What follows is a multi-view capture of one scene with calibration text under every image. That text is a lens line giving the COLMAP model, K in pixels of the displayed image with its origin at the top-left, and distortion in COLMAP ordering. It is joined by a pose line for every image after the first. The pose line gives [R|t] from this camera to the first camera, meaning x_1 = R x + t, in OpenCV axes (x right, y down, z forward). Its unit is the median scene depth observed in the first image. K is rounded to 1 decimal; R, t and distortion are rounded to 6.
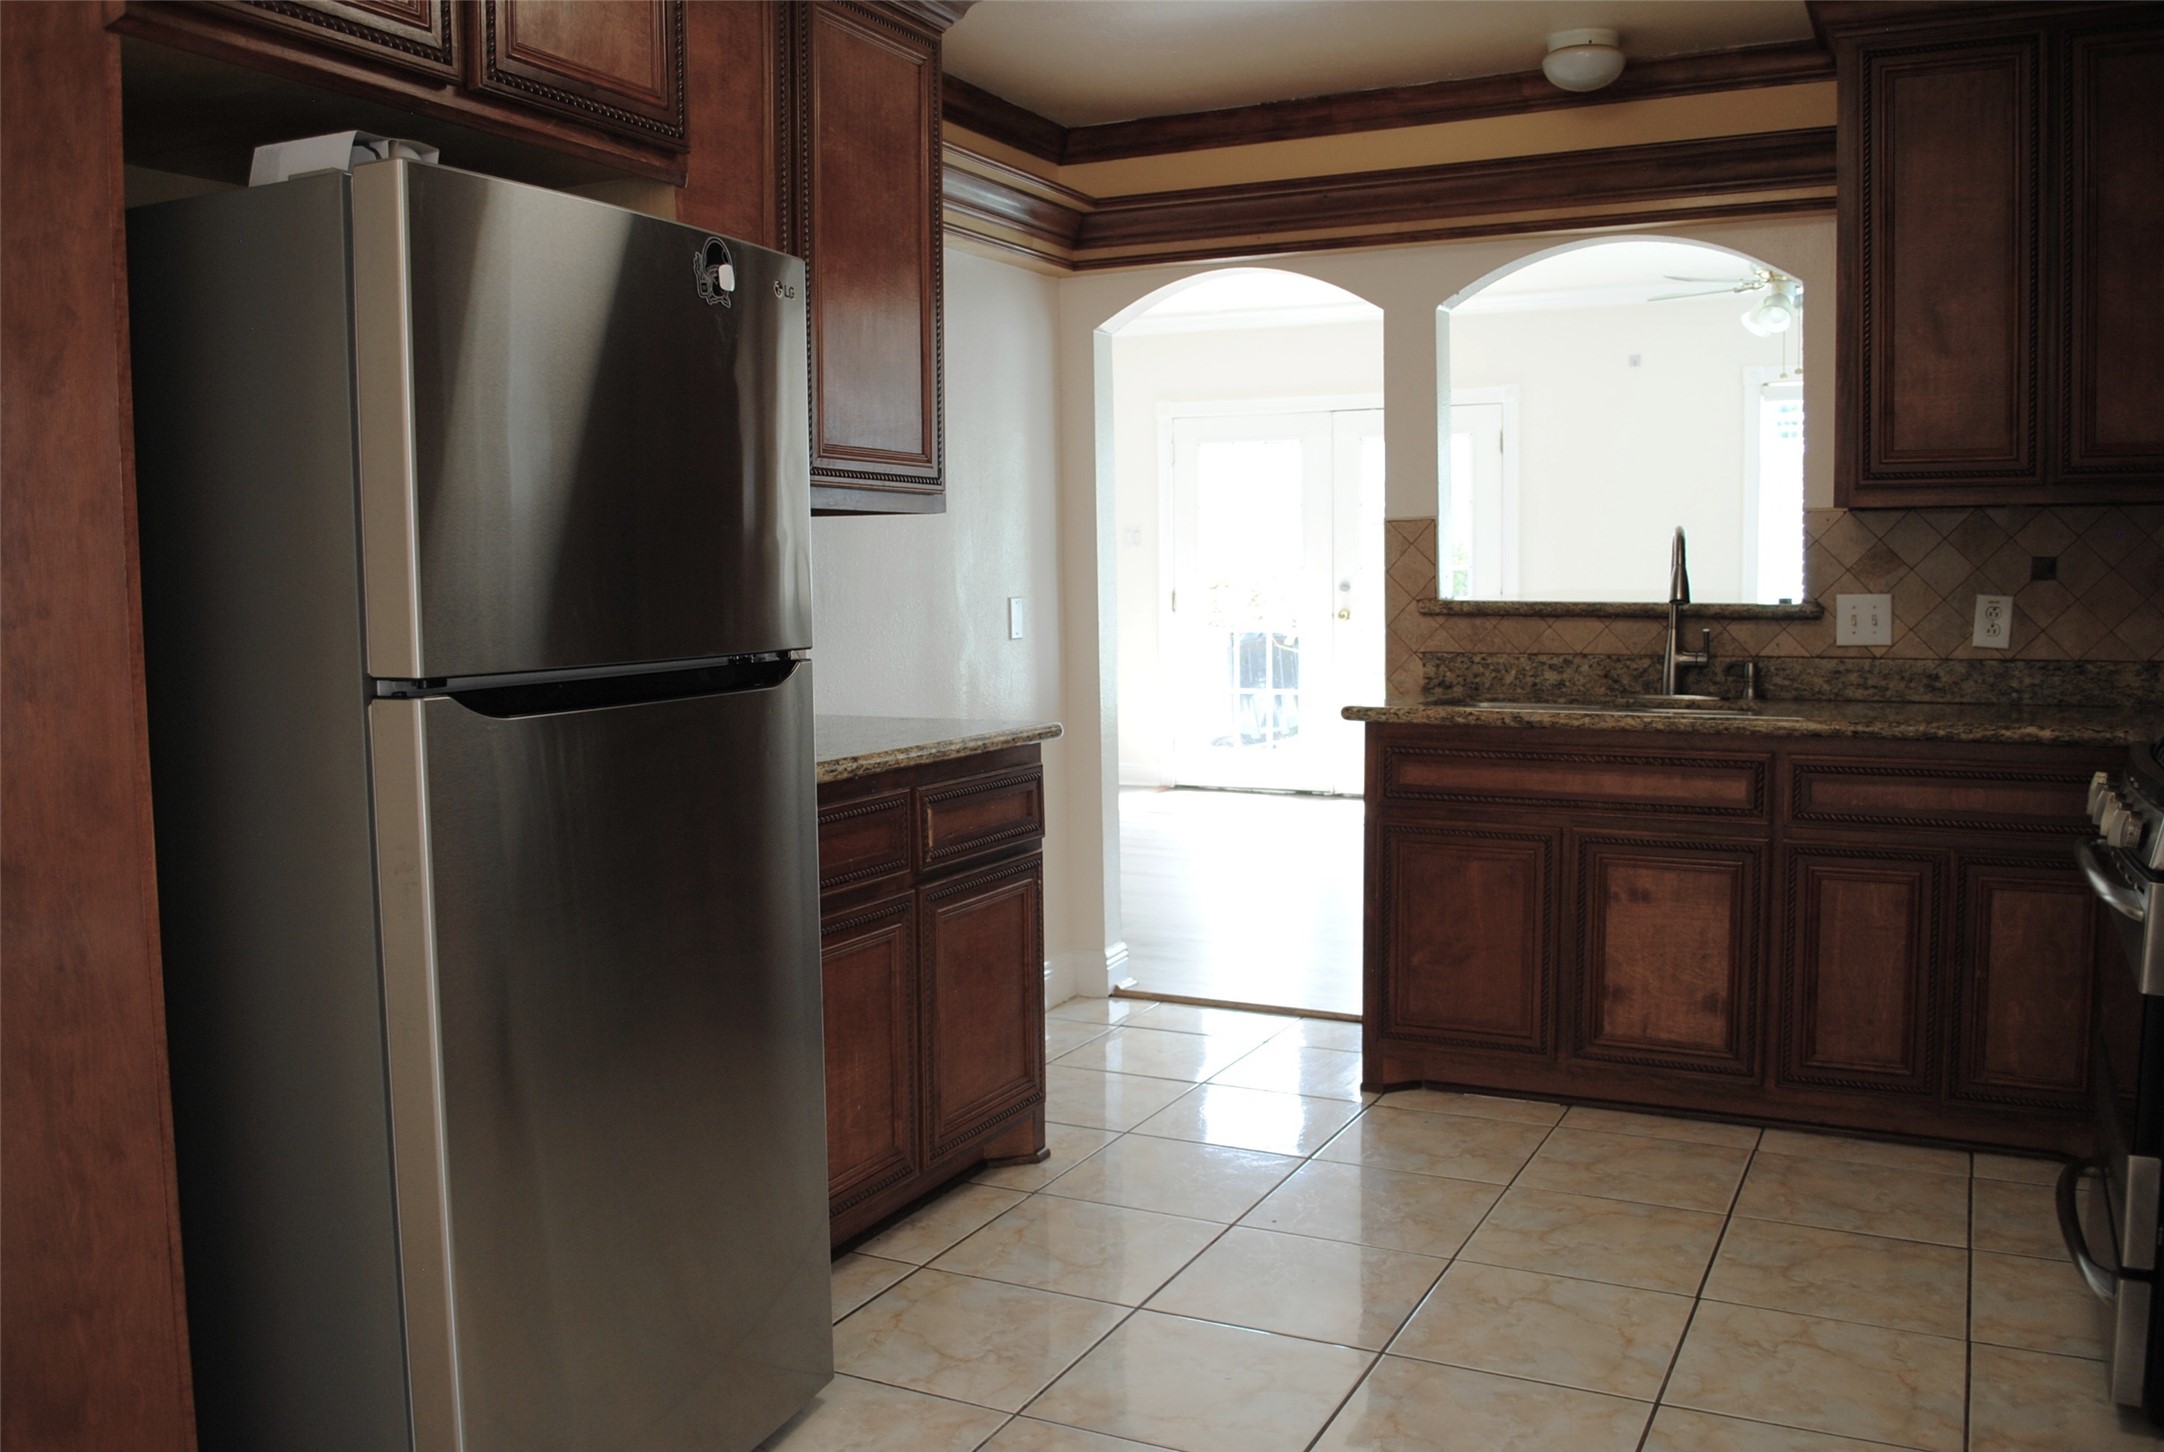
lens RADIAL K [[1798.1, 0, 1088.7], [0, 1798.1, 719.2], [0, 0, 1]] dist [-0.073598, 0.002785]
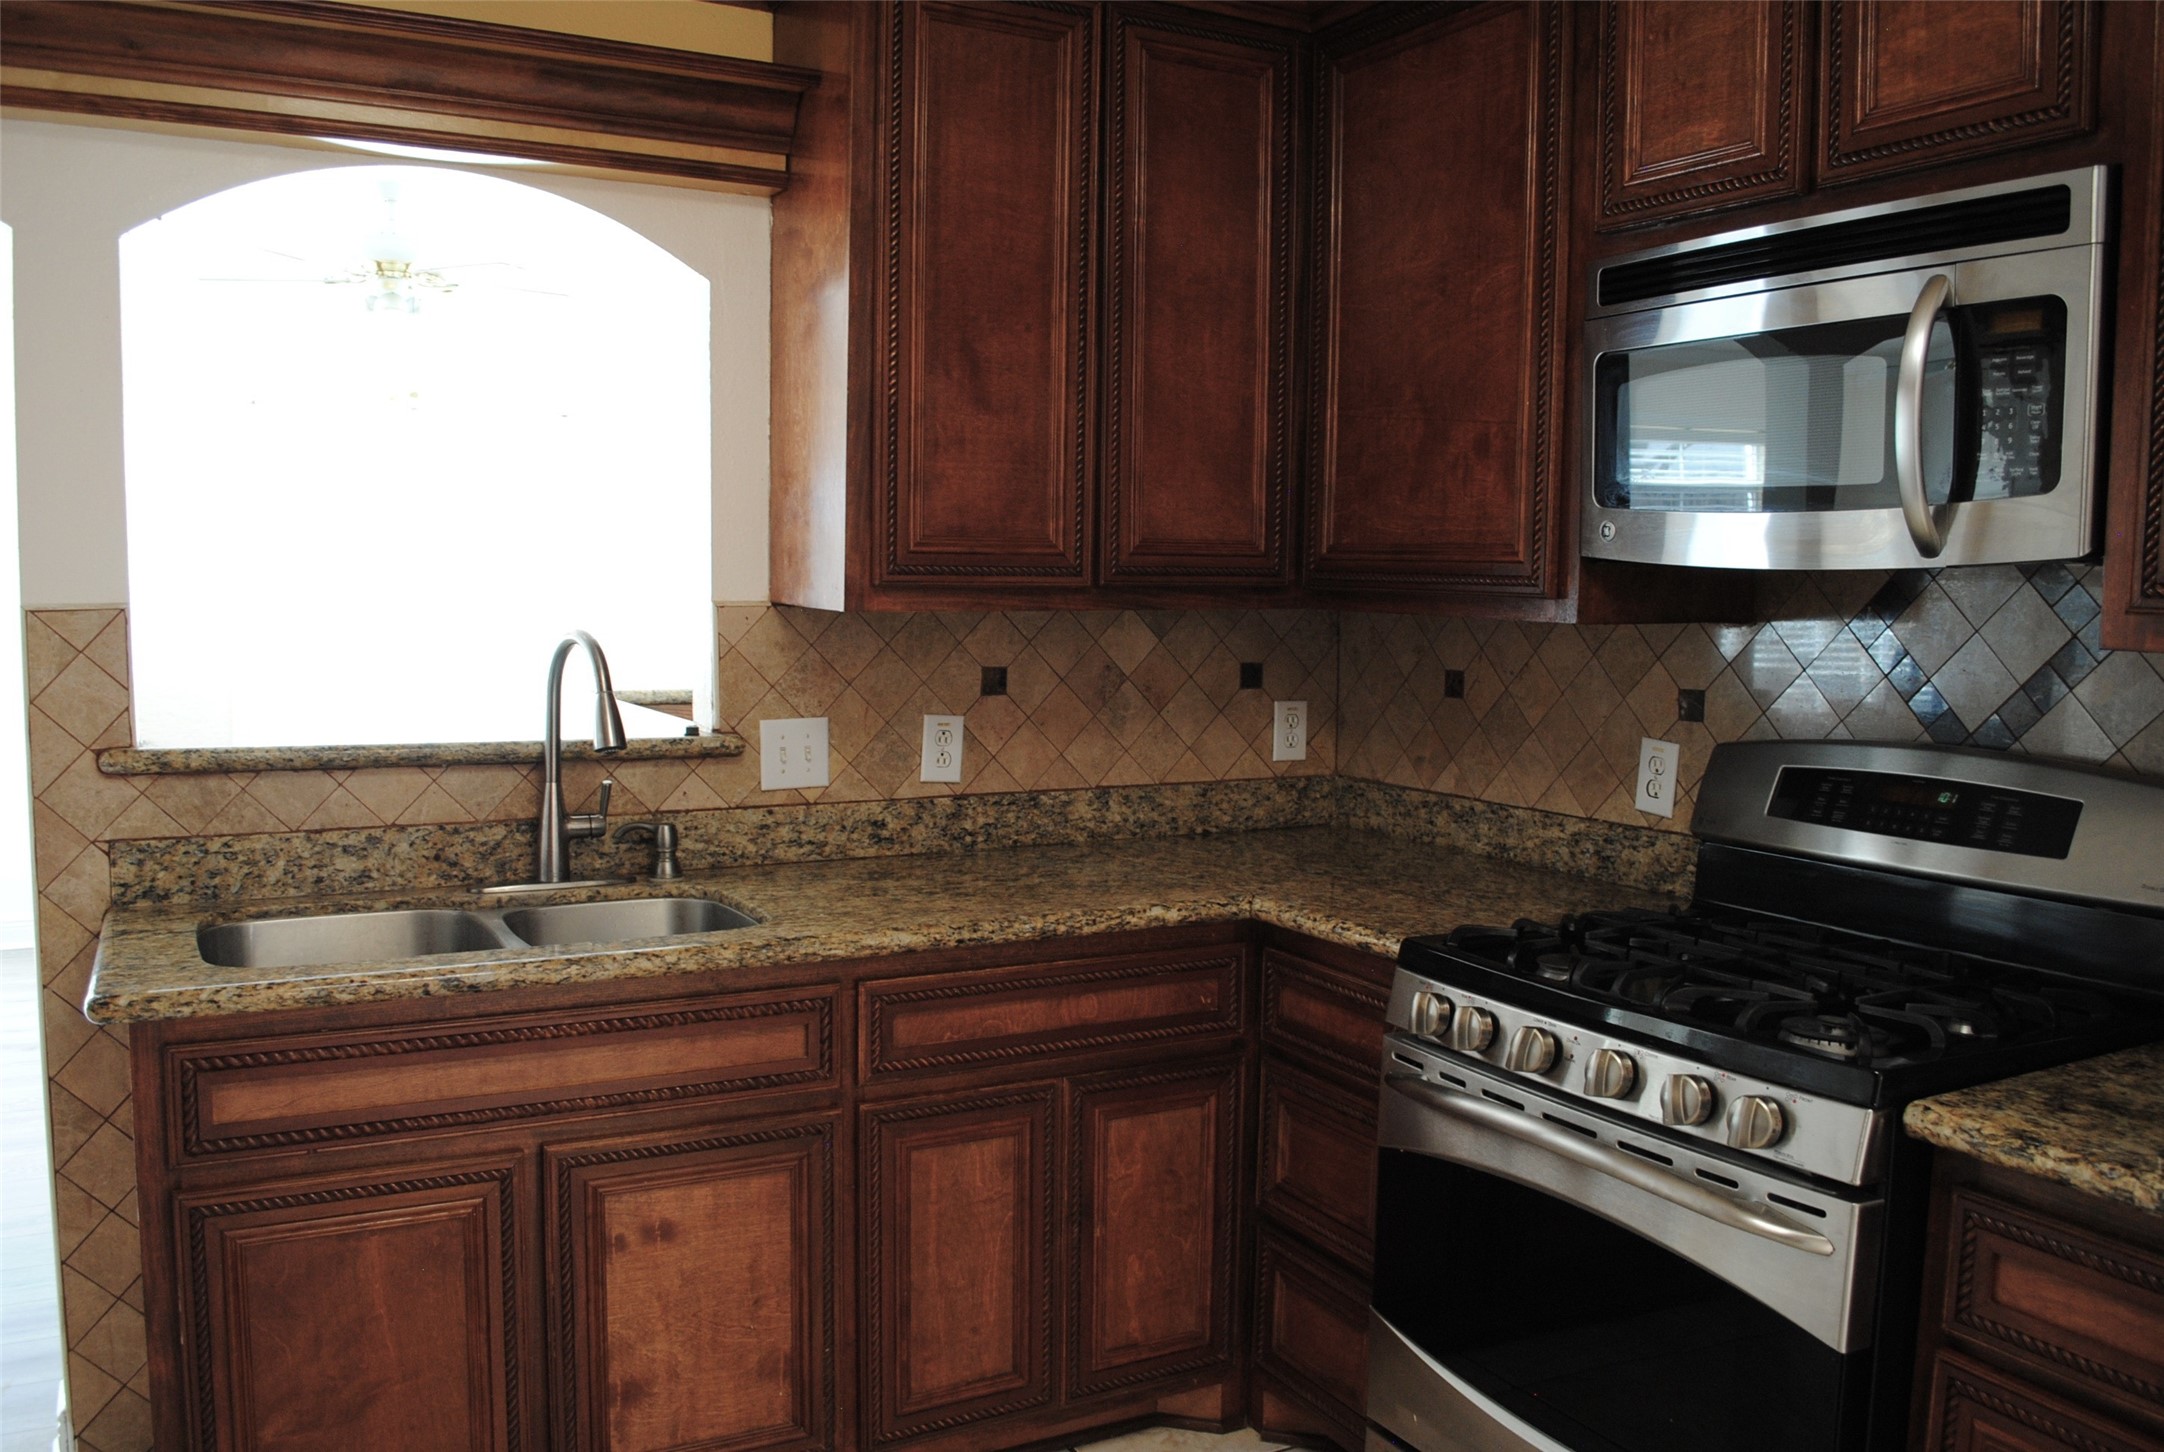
lens RADIAL K [[1712.1, 0, 1076.0], [0, 1712.1, 725.3], [0, 0, 1]] dist [-0.082892, 0.013126]
pose [[0.573302, -0.051642, 0.817715, -0.080277], [0.051800, 0.998300, 0.026730, -0.084146], [-0.817705, 0.027033, 0.575003, 0.514755]]
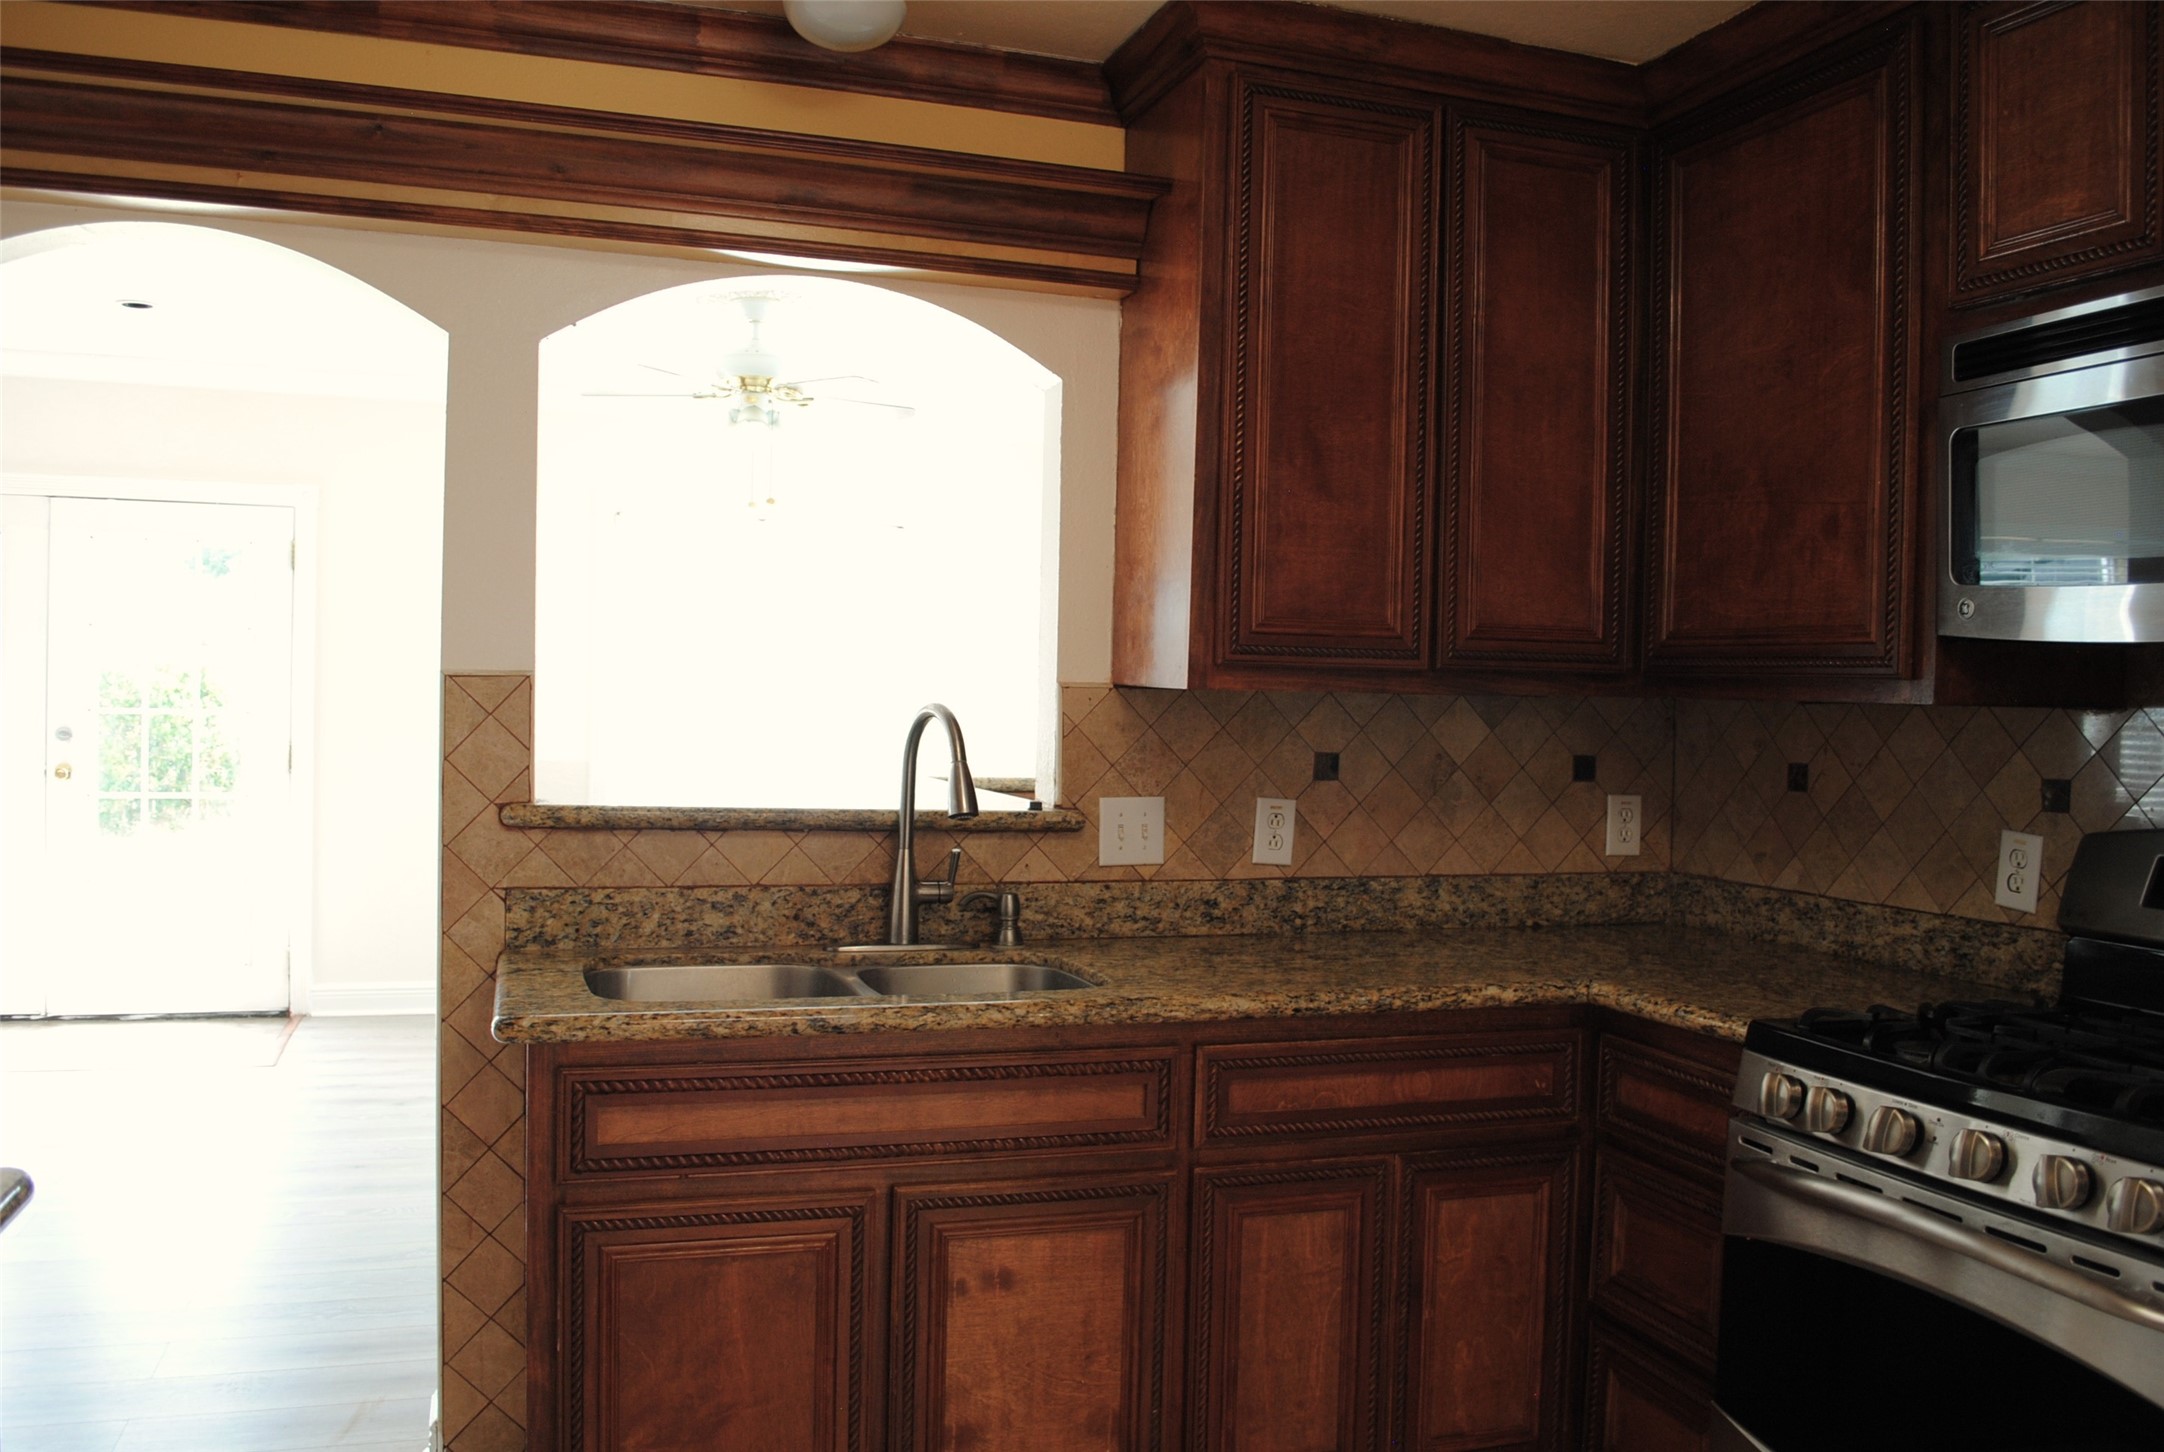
lens RADIAL K [[1712.1, 0, 1078.2], [0, 1712.1, 725.5], [0, 0, 1]] dist [-0.082892, 0.013126]
pose [[0.707002, 0.016152, 0.707027, -0.104152], [0.030285, 0.998131, -0.053086, -0.065647], [-0.706563, 0.058944, 0.705191, 0.515154]]
